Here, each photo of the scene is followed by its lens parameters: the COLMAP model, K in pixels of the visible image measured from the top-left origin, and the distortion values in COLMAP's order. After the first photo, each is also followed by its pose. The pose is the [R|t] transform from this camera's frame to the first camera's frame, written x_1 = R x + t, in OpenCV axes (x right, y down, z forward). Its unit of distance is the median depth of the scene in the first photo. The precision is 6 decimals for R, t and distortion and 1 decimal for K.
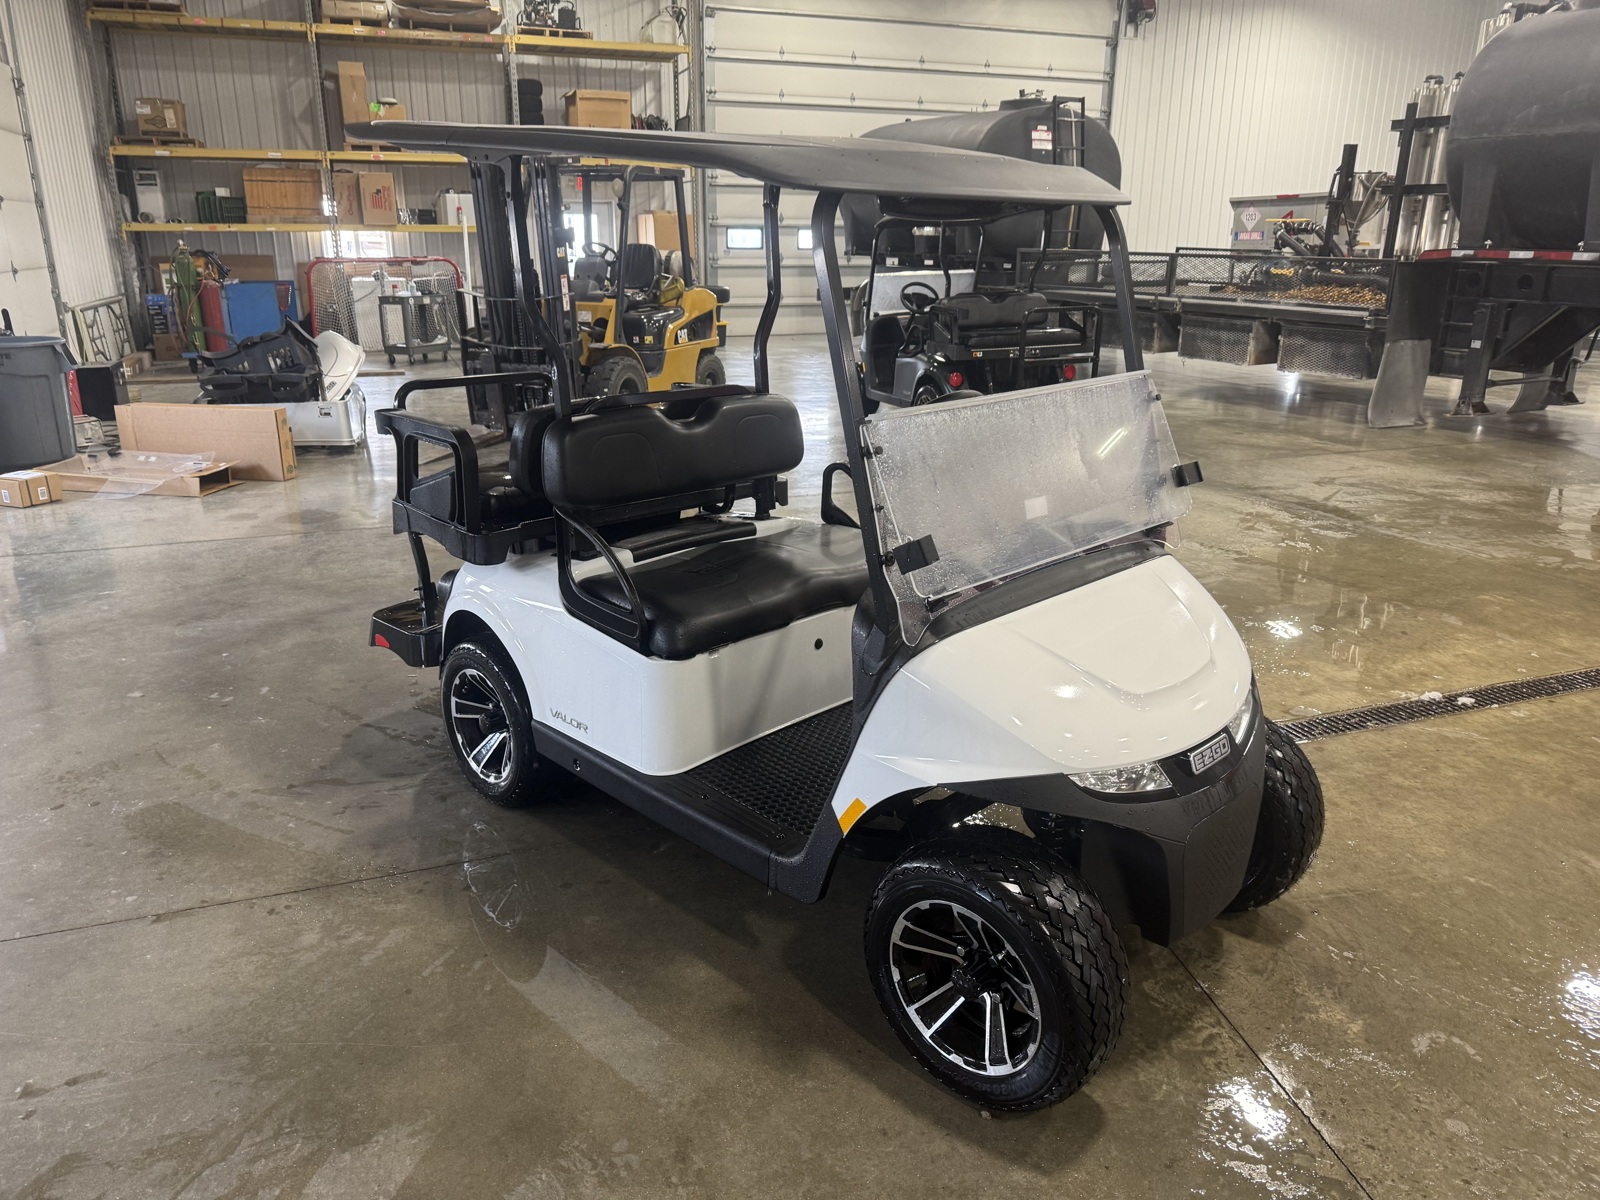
lens RADIAL K [[1127.7, 0, 797.0], [0, 1127.7, 593.0], [0, 0, 1]] dist [-0.003454, 0.000031]
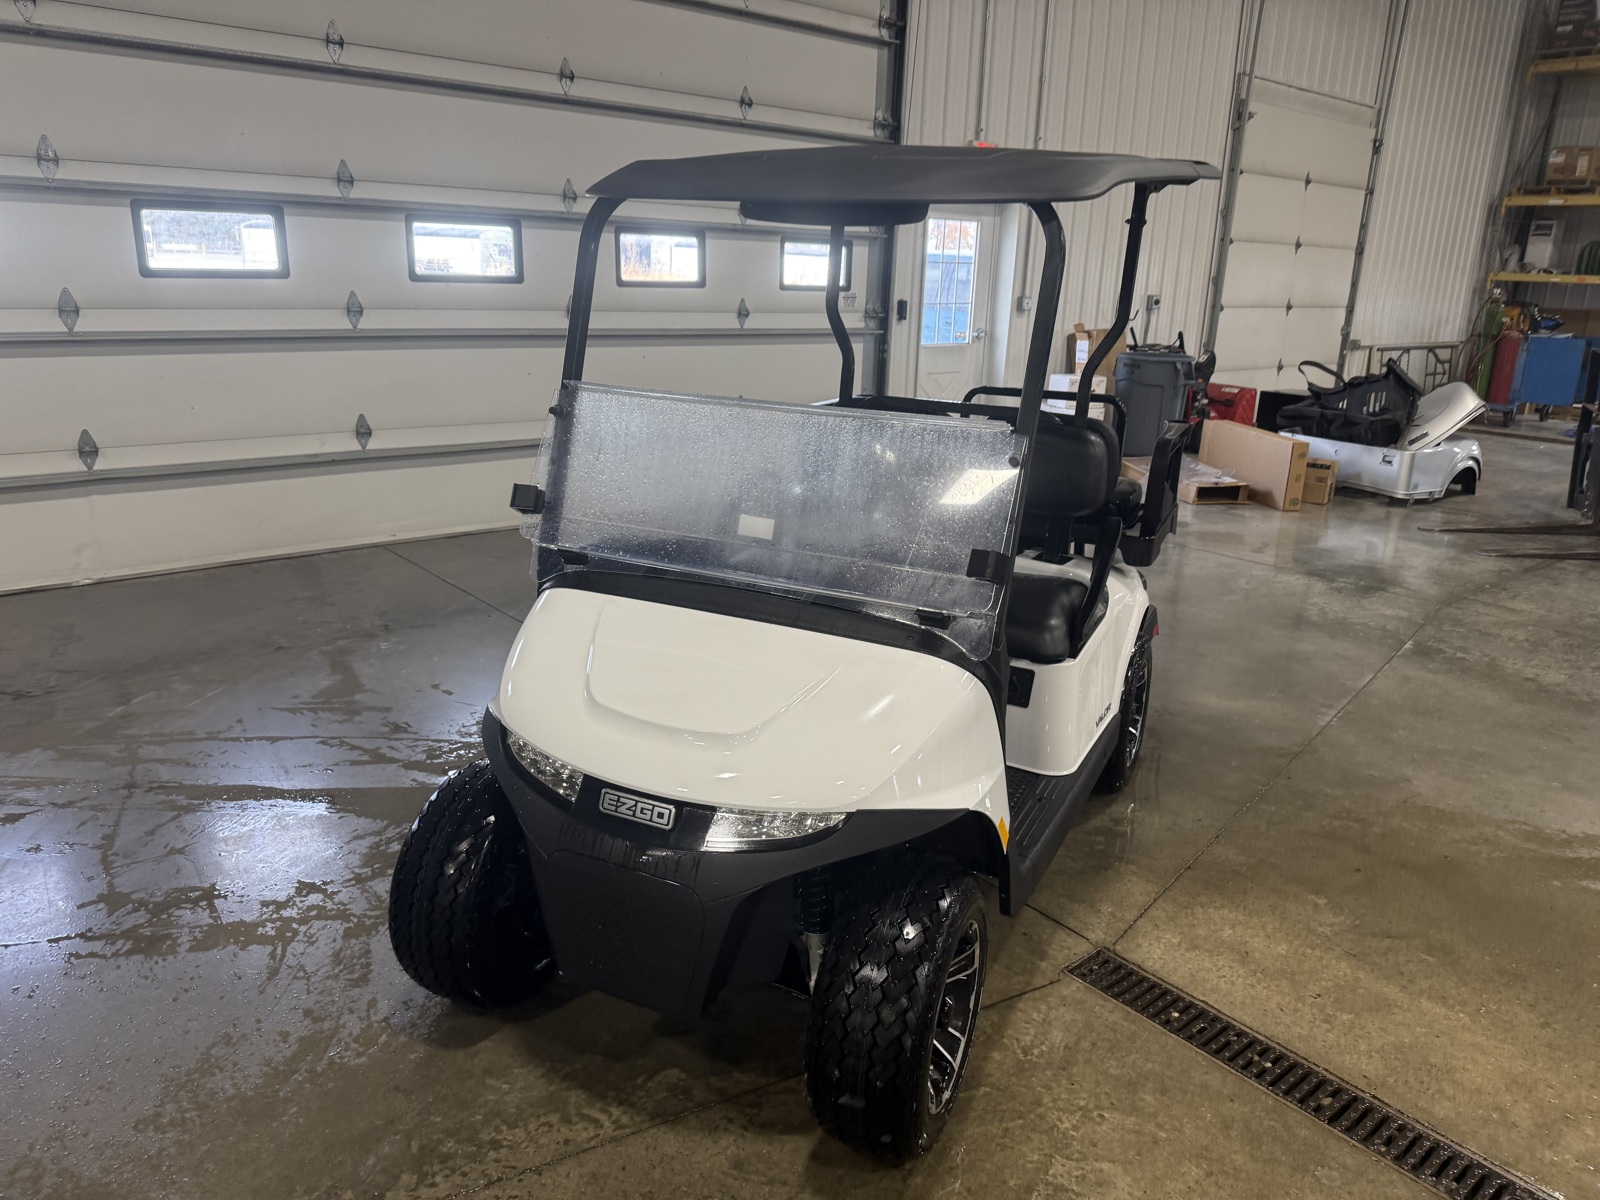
lens RADIAL K [[1127.7, 0, 797.0], [0, 1127.7, 593.0], [0, 0, 1]] dist [-0.003454, 0.000031]
pose [[0.337745, 0.271245, -0.901307, 0.281735], [-0.313997, 0.935191, 0.163778, -0.048436], [0.887318, 0.227692, 0.401026, 0.175282]]
